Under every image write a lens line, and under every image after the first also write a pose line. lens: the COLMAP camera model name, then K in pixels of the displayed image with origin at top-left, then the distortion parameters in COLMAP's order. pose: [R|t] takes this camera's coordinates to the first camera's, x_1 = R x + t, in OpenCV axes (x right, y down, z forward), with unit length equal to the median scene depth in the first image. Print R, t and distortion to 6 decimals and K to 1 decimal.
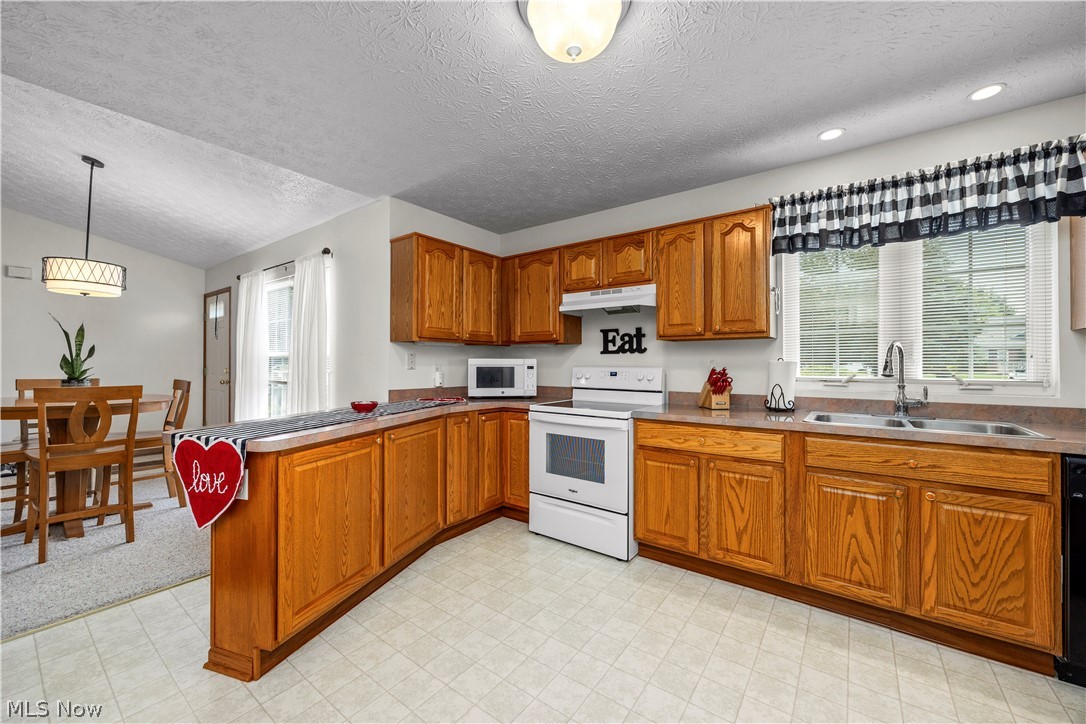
lens RADIAL K [[417.6, 0, 544.8], [0, 417.6, 360.1], [0, 0, 1]] dist [-0.001492, -0.000160]
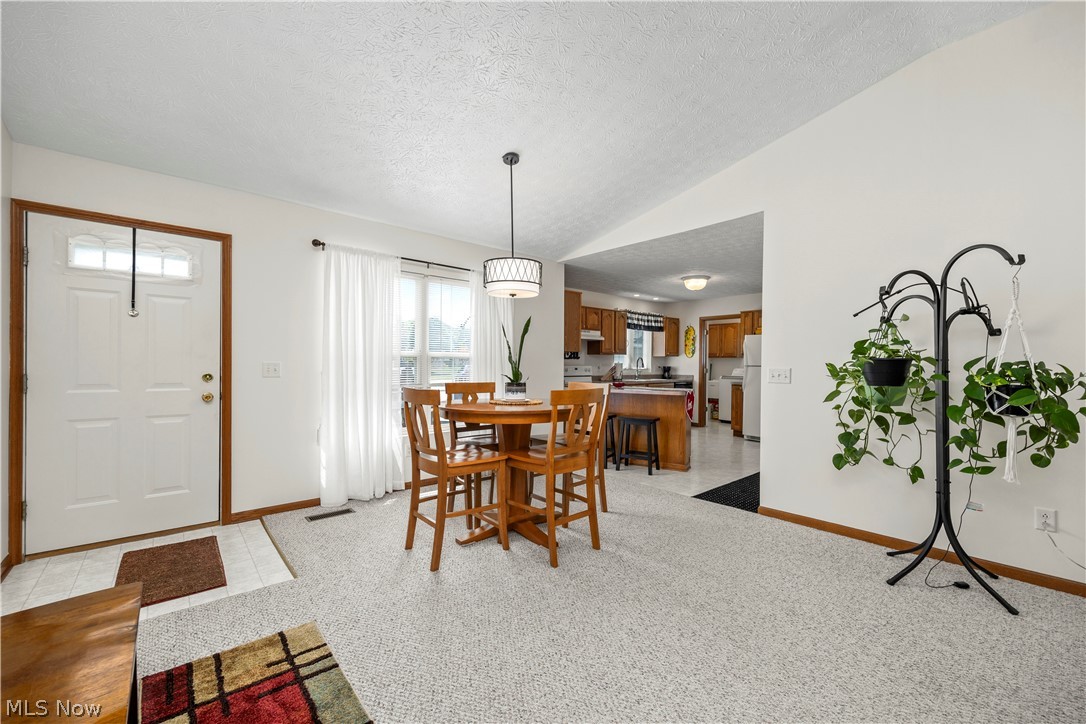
lens RADIAL K [[436.6, 0, 545.8], [0, 436.6, 366.8], [0, 0, 1]] dist [0.000386, -0.000071]
pose [[0.208095, -0.008978, 0.978067, -2.549230], [-0.011775, 0.999862, 0.011683, -0.002168], [-0.978038, -0.013948, 0.207961, 0.865333]]
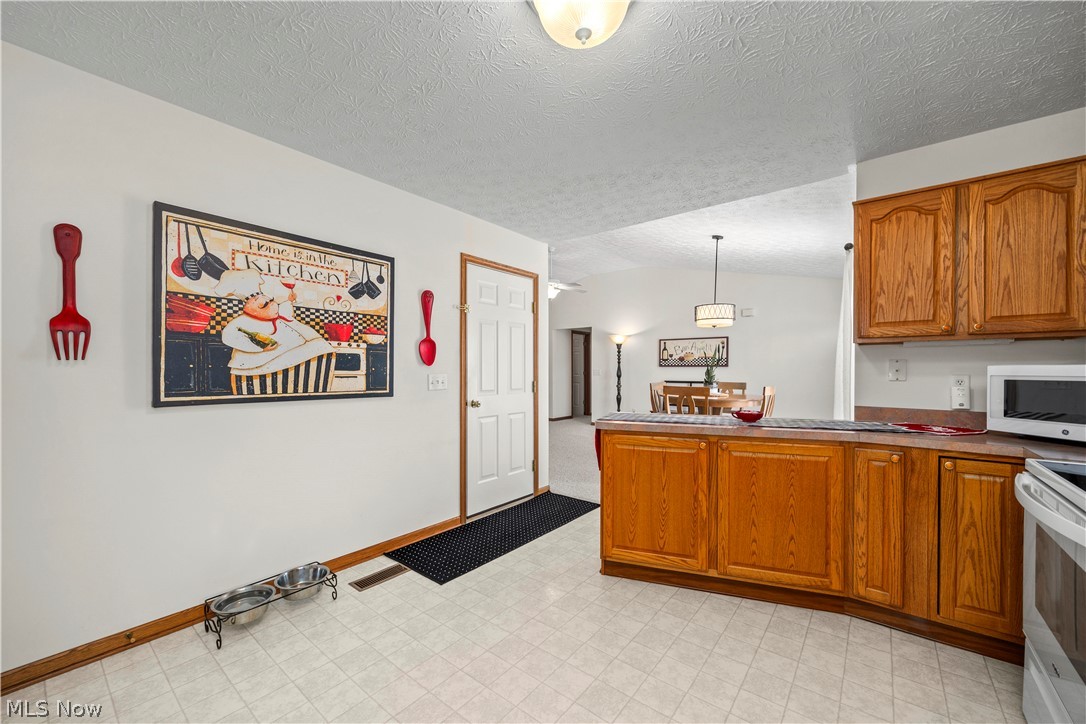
lens RADIAL K [[422.3, 0, 543.8], [0, 422.3, 371.1], [0, 0, 1]] dist [0.000301, -0.000041]
pose [[-0.036754, 0.001187, -0.999324, 0.560935], [0.004138, 0.999991, 0.001036, 0.002287], [0.999316, -0.004097, -0.036759, 0.526415]]
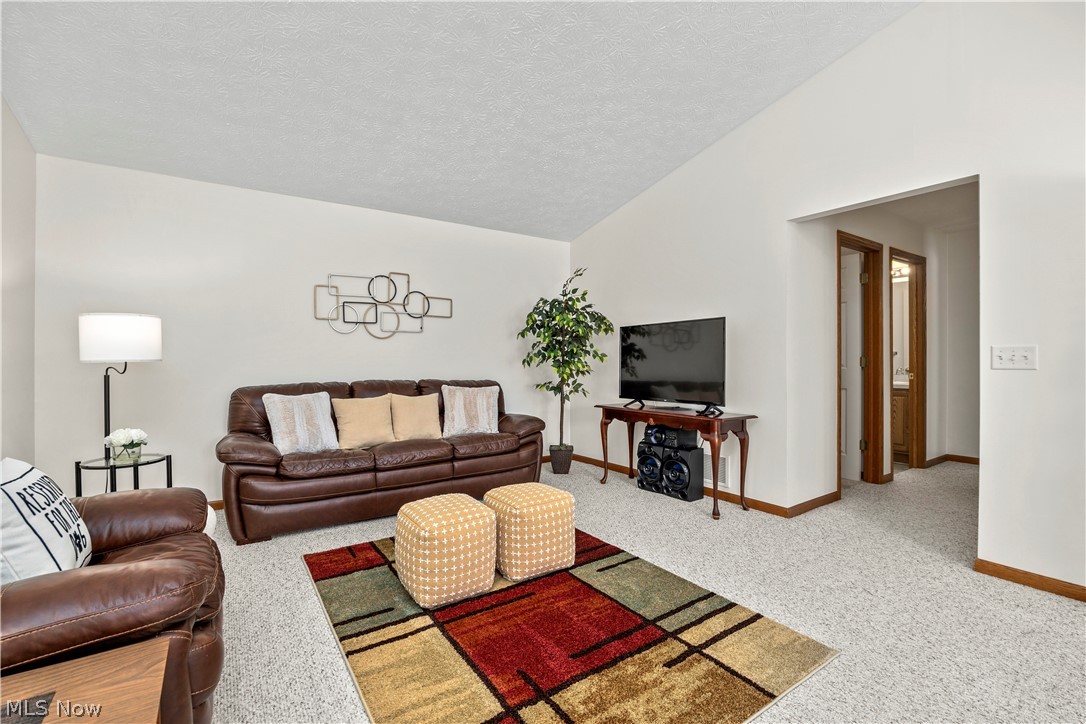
lens RADIAL K [[477.9, 0, 545.9], [0, 477.9, 360.2], [0, 0, 1]] dist [-0.014312, 0.000609]
pose [[-0.331886, -0.001176, -0.943319, -1.722891], [0.001395, 0.999998, -0.001737, 0.021539], [0.943318, -0.001892, -0.331884, 0.279569]]
